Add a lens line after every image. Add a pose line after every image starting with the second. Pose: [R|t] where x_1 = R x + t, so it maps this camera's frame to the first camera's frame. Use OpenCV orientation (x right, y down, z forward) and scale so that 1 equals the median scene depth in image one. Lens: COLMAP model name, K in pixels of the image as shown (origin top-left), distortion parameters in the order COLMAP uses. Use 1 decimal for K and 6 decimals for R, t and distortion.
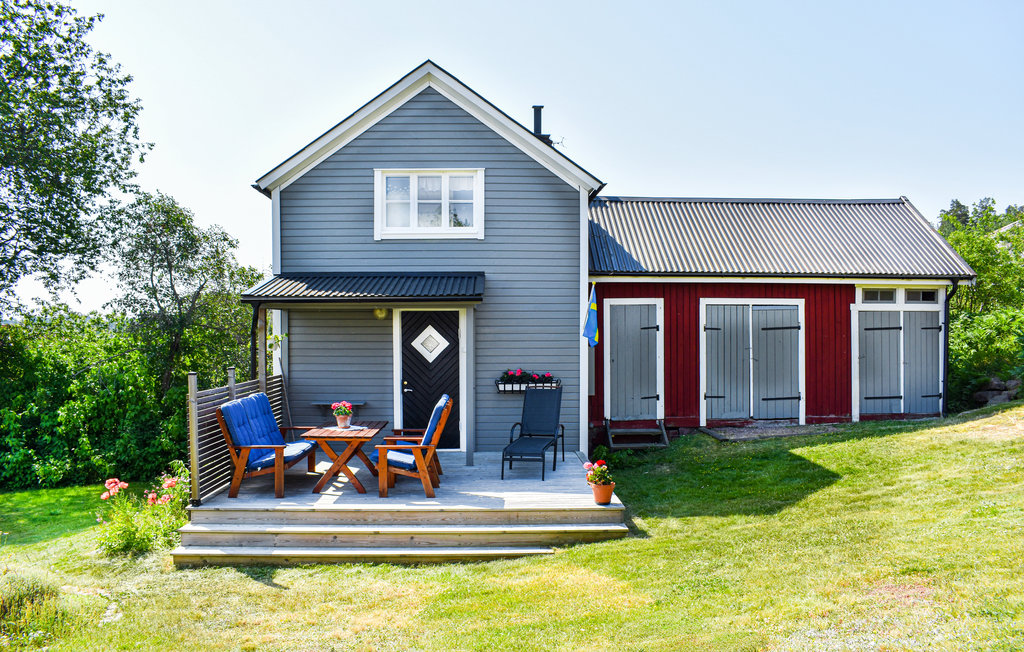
lens RADIAL K [[805.8, 0, 512.0], [0, 805.8, 326.0], [0, 0, 1]] dist [-0.080411, -0.001314]
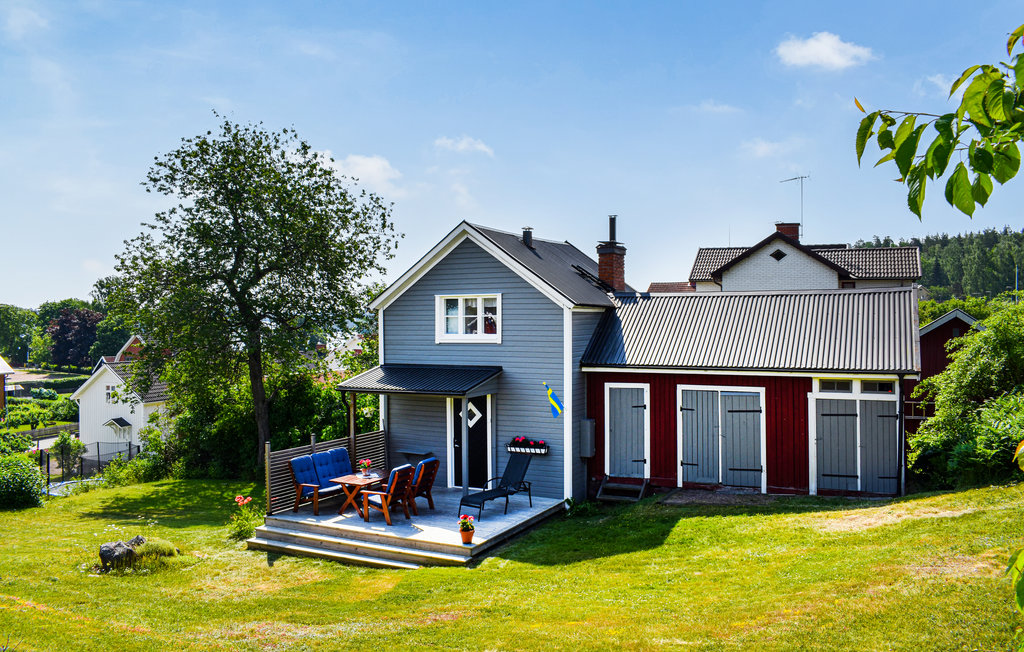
lens RADIAL K [[793.9, 0, 511.7], [0, 793.9, 300.4], [0, 0, 1]] dist [-0.078245, -0.000628]
pose [[0.887336, -0.015302, -0.460870, 0.576374], [0.004562, 0.999692, -0.024409, -0.137318], [0.461102, 0.019556, 0.887132, -0.217807]]
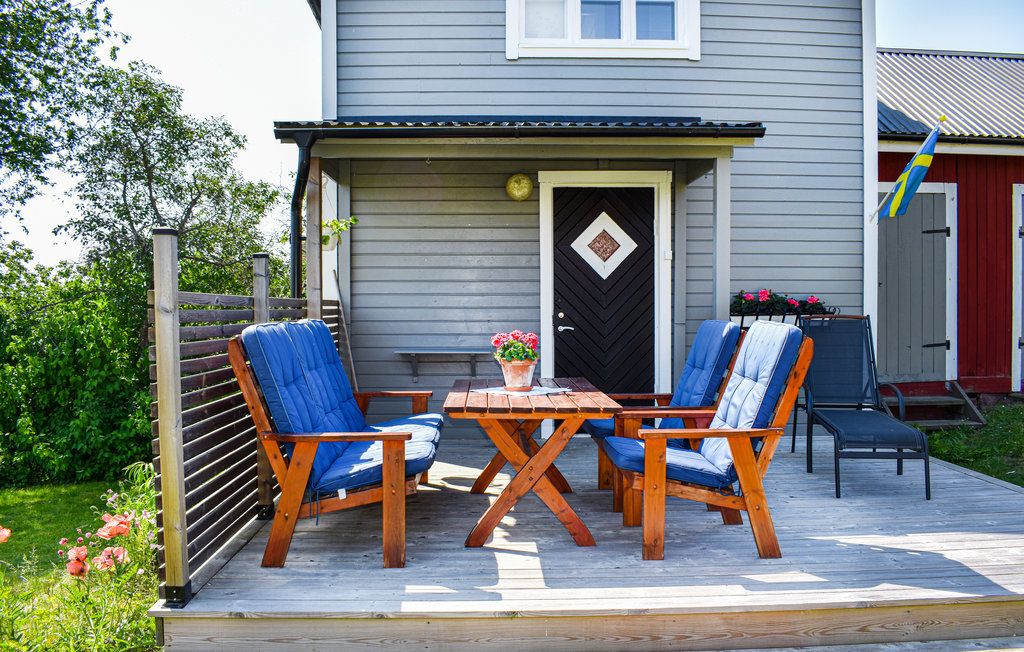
lens RADIAL K [[805.8, 0, 512.0], [0, 805.8, 326.0], [0, 0, 1]] dist [-0.080411, -0.001314]
pose [[0.999977, -0.002937, 0.006105, -0.155285], [0.002778, 0.999659, 0.025976, 0.057967], [-0.006179, -0.025959, 0.999644, 0.402095]]
